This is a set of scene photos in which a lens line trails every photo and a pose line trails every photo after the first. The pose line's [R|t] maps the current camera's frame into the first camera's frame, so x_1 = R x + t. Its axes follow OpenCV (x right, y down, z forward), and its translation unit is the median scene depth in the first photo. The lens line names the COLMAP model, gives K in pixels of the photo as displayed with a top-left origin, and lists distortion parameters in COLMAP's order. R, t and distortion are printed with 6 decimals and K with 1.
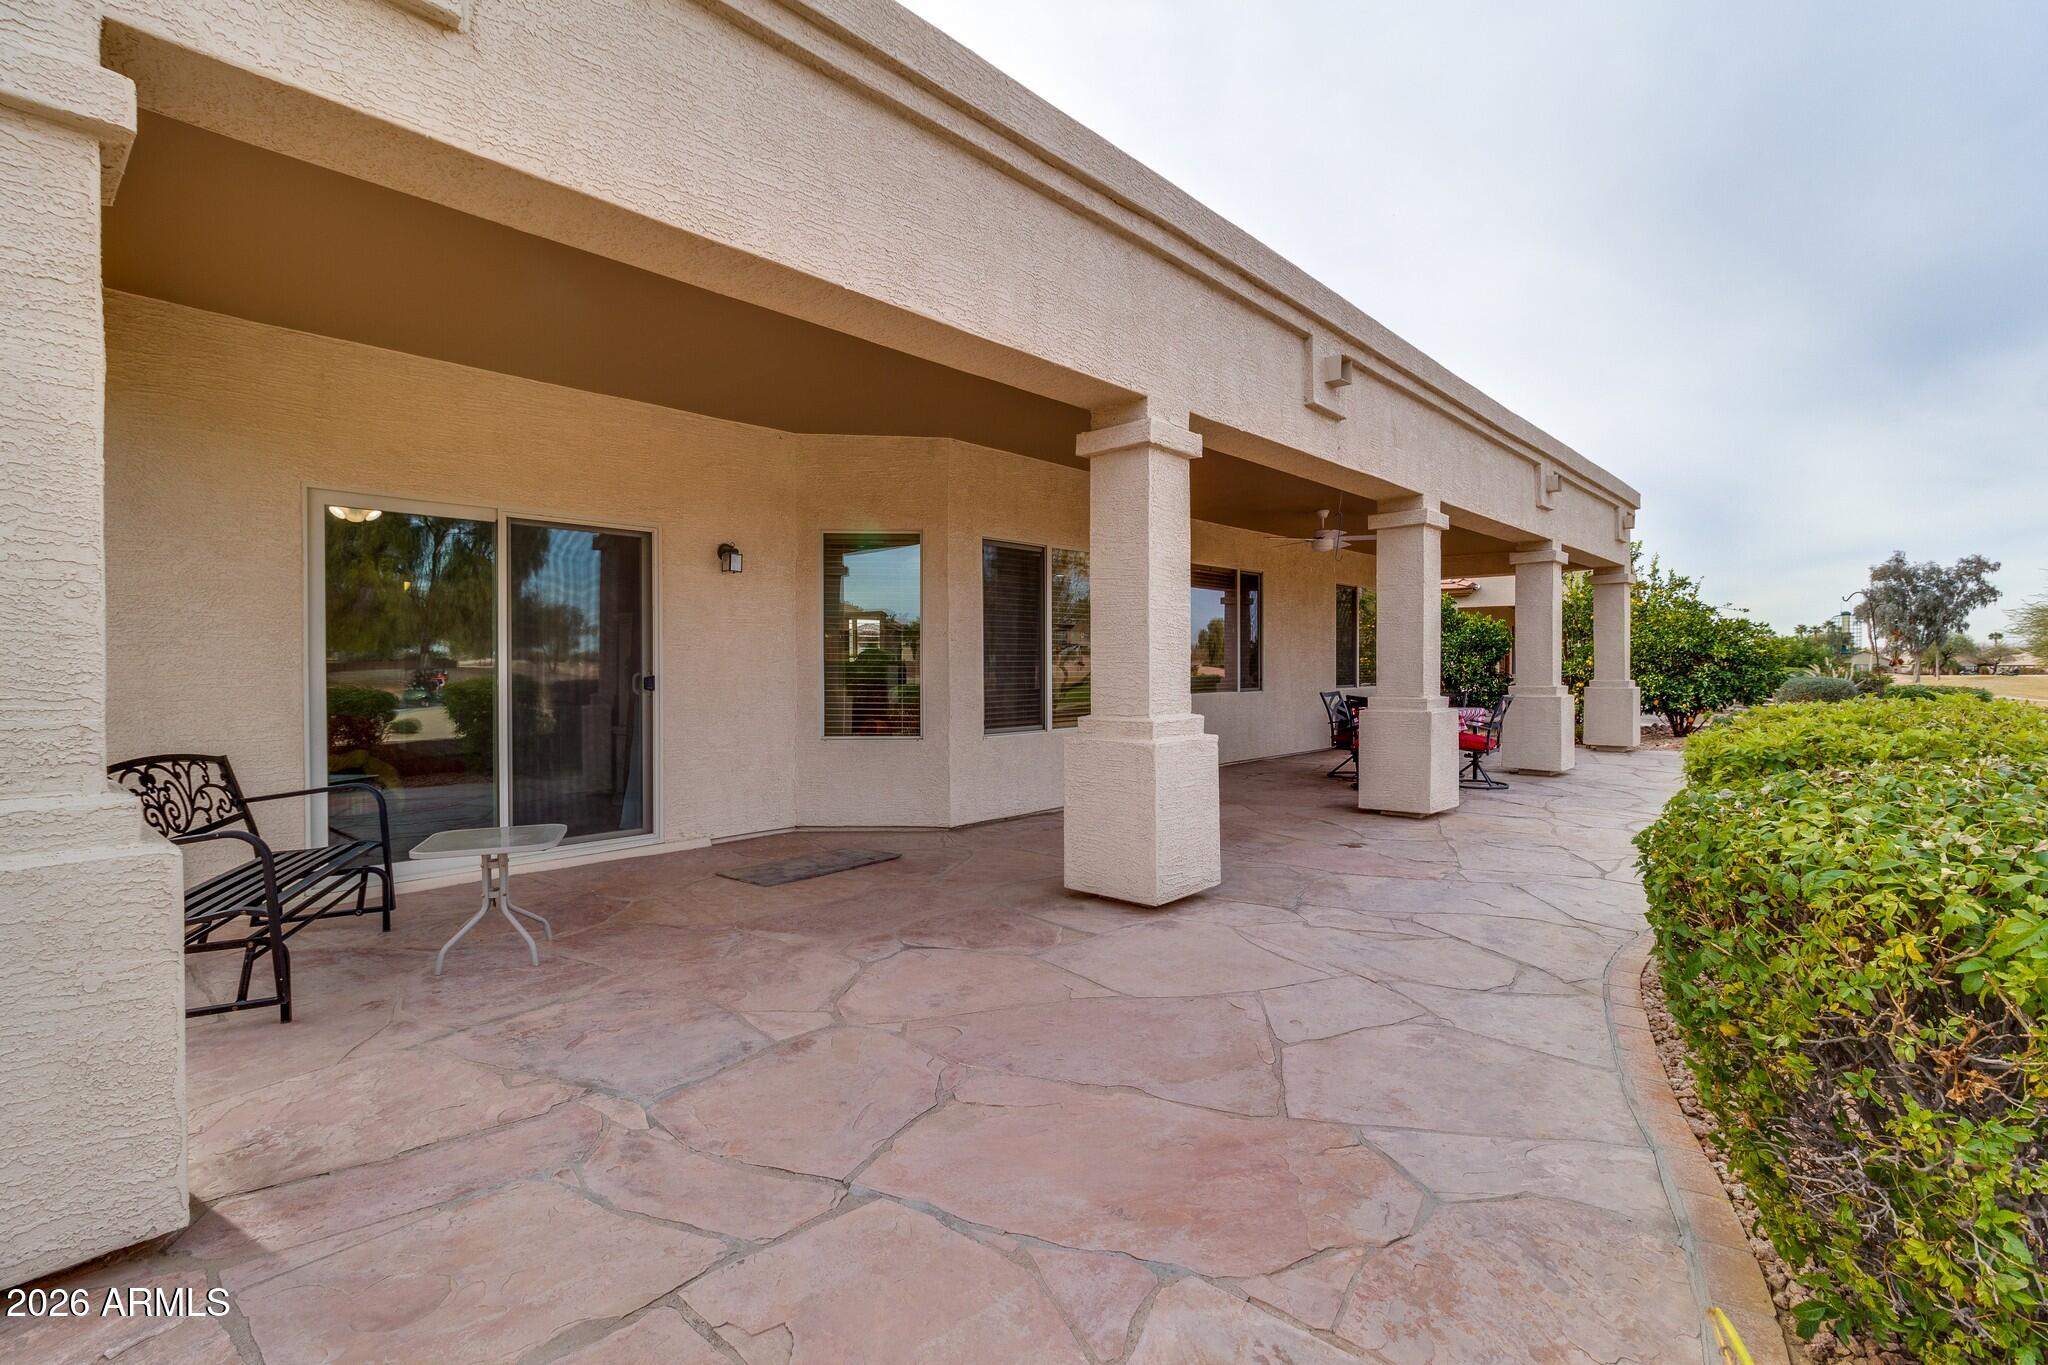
lens RADIAL K [[940.2, 0, 1024.0], [0, 940.2, 682.5], [0, 0, 1]] dist [0.003225, 0.000172]
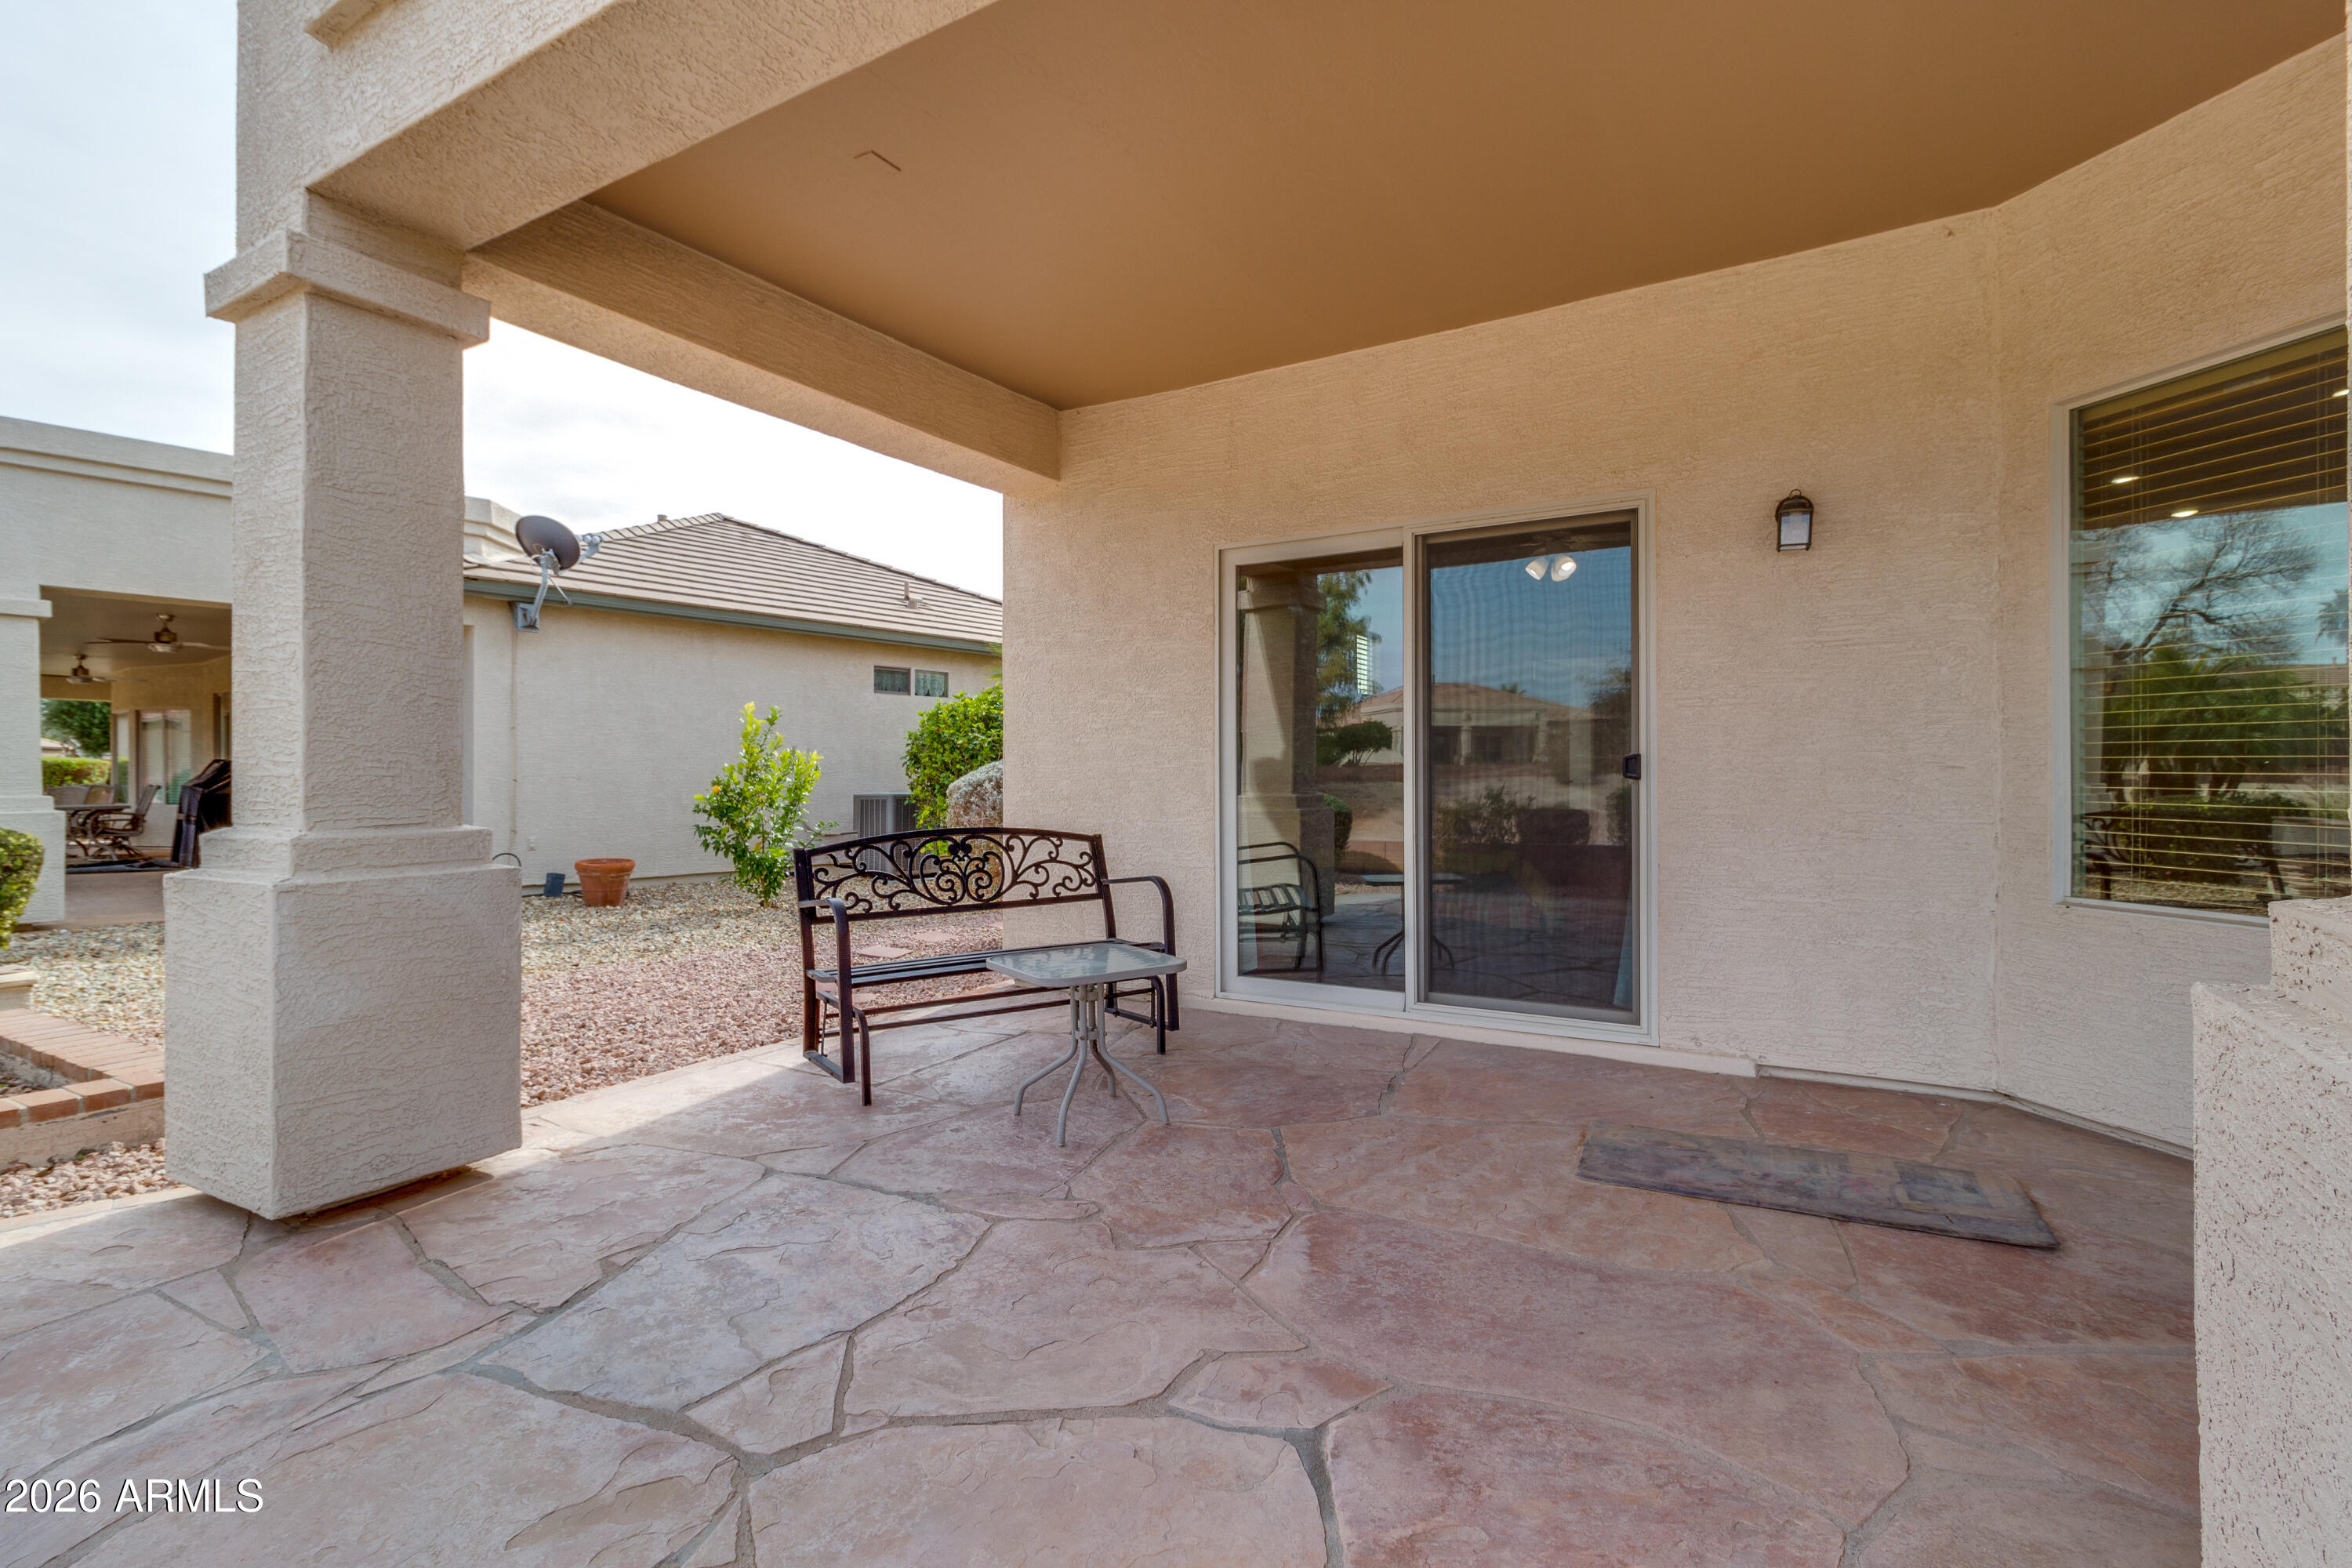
lens RADIAL K [[1085.4, 0, 1168.6], [0, 1085.4, 770.3], [0, 0, 1]] dist [0.003410, 0.000083]
pose [[0.206240, -0.000559, -0.978501, 0.288244], [-0.012041, 0.999923, -0.003109, 0.011849], [0.978427, 0.012424, 0.206218, 0.823471]]
